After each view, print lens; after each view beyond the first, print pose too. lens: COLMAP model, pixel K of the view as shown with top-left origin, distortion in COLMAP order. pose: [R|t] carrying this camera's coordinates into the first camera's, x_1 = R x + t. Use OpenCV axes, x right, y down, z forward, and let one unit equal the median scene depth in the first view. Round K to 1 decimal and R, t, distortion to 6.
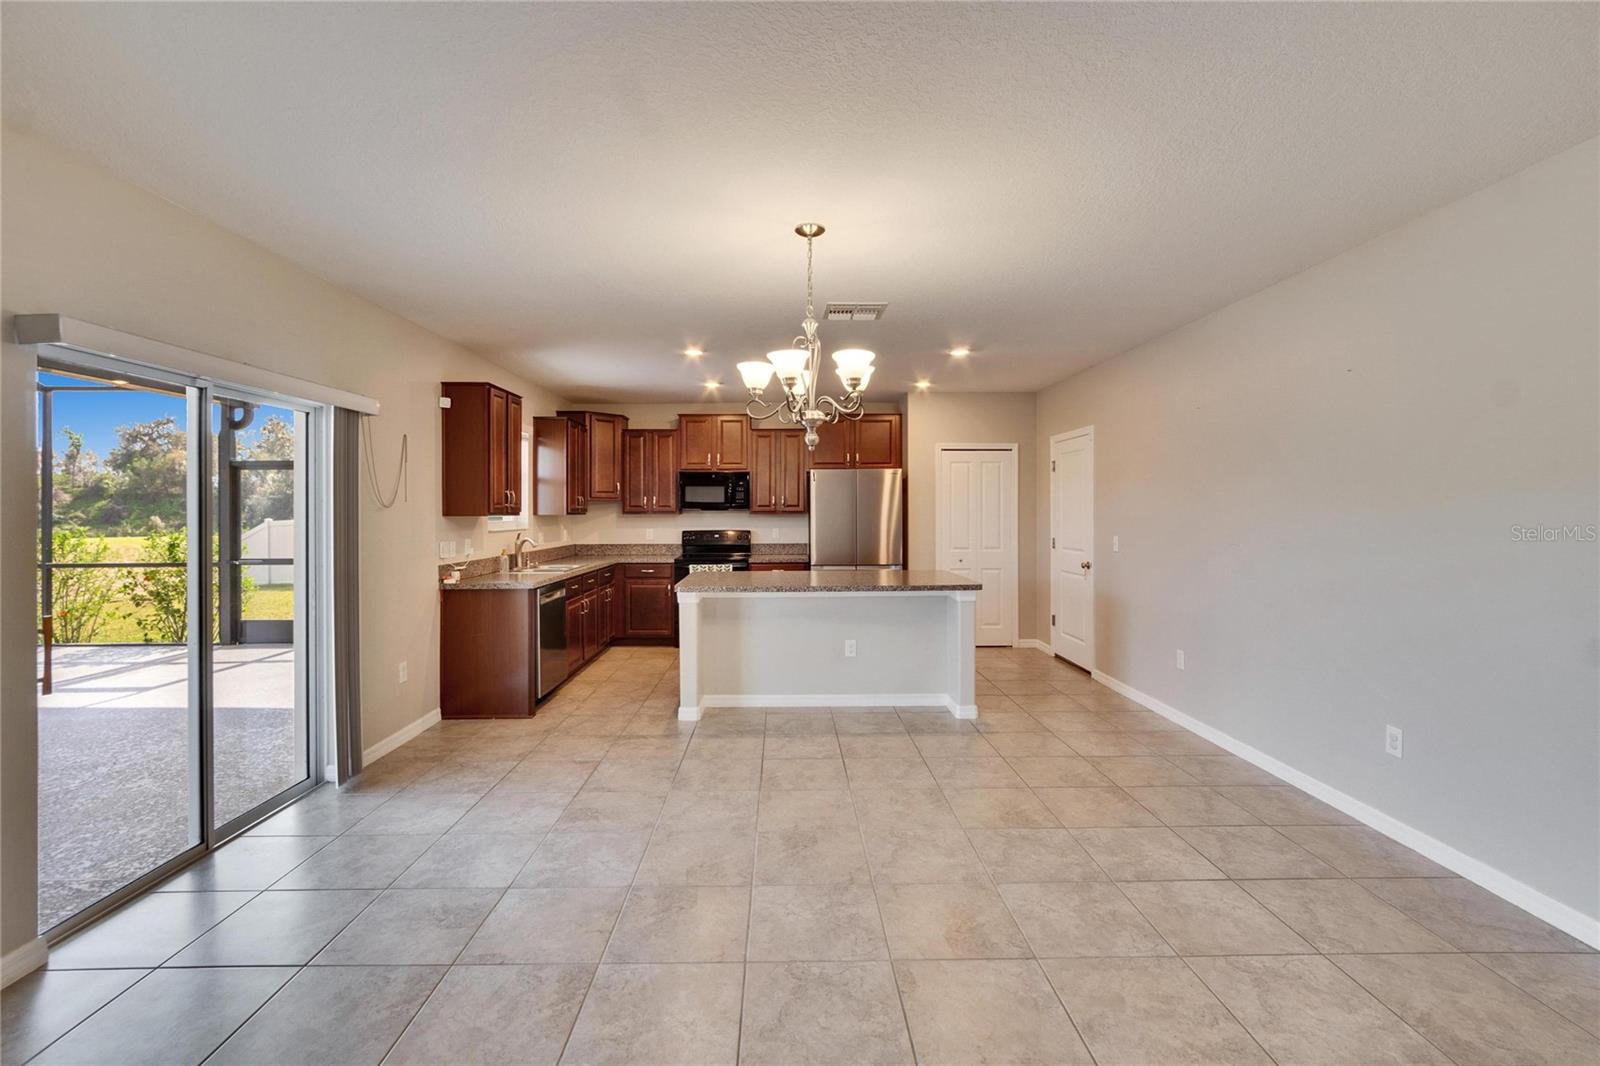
lens RADIAL K [[710.9, 0, 792.6], [0, 710.9, 513.1], [0, 0, 1]] dist [-0.002025, -0.000254]
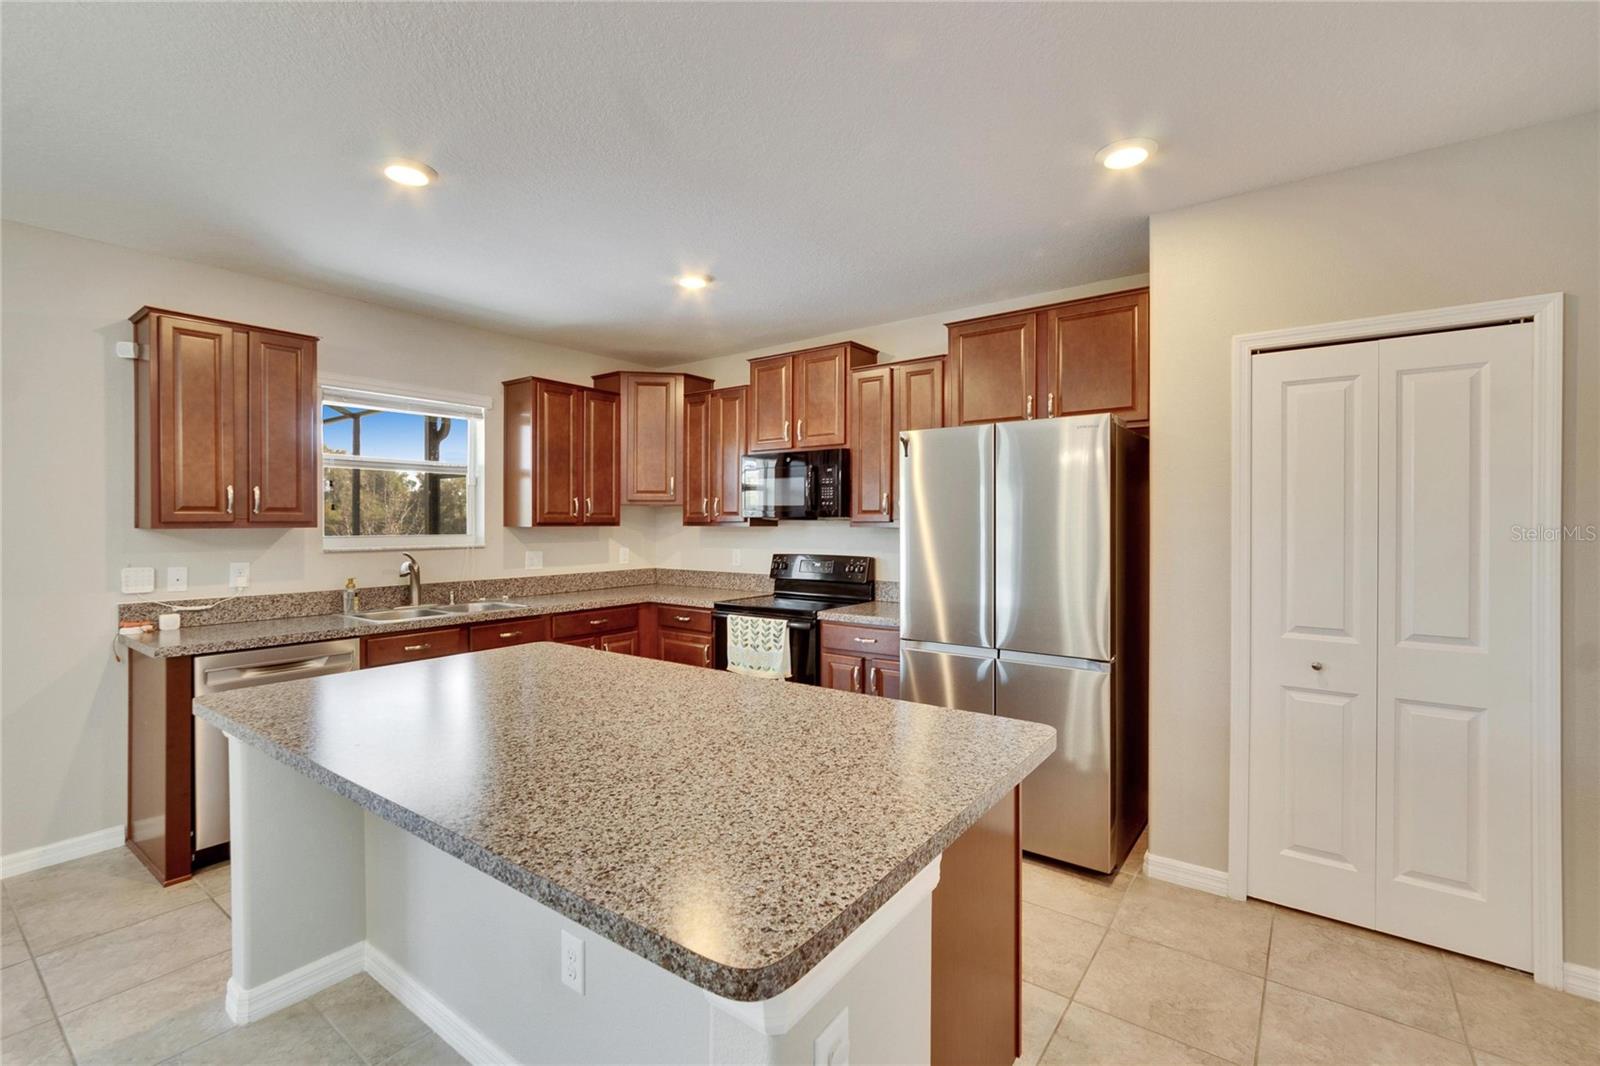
lens RADIAL K [[704.2, 0, 790.0], [0, 704.2, 524.6], [0, 0, 1]] dist [-0.002953, -0.000059]
pose [[0.789158, 0.005370, -0.614167, 0.341528], [-0.003987, 0.999986, 0.003619, -0.003365], [0.614177, -0.000407, 0.789168, 0.807043]]
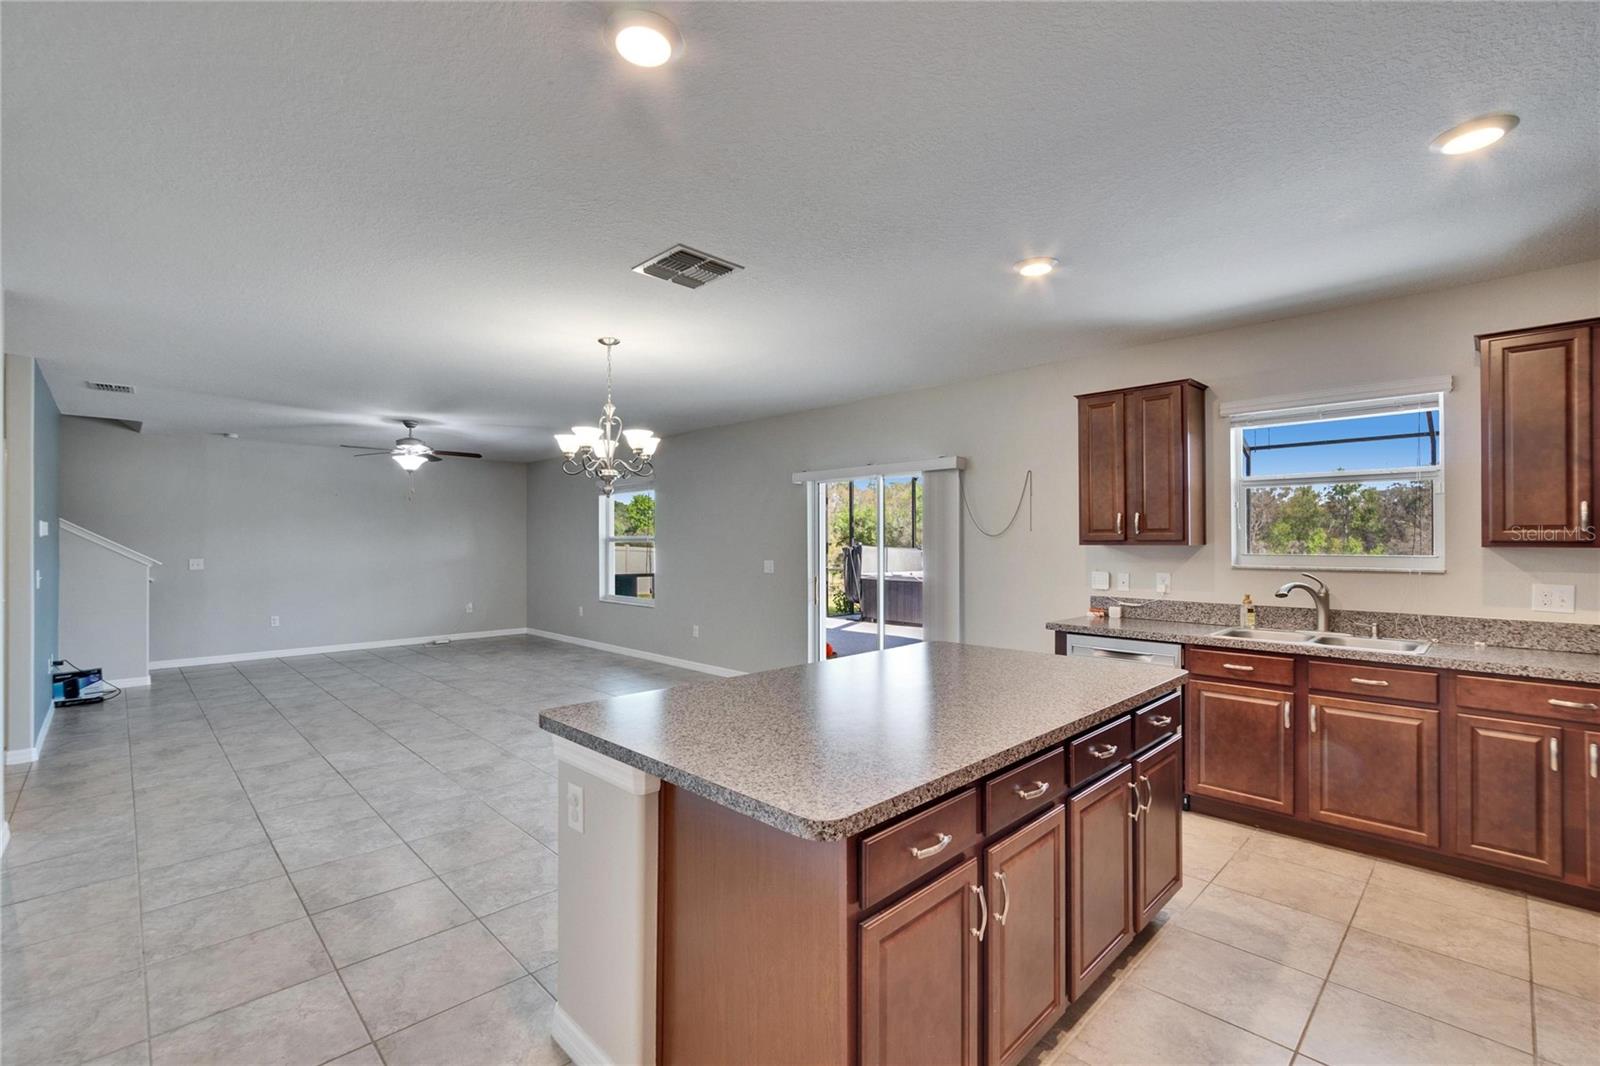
lens RADIAL K [[701.9, 0, 787.0], [0, 701.9, 534.1], [0, 0, 1]] dist [-0.002265, -0.000113]
pose [[-0.730742, -0.002359, -0.682649, 0.413642], [0.001307, 0.999987, -0.004854, -0.005428], [0.682652, -0.004440, -0.730730, 1.304620]]
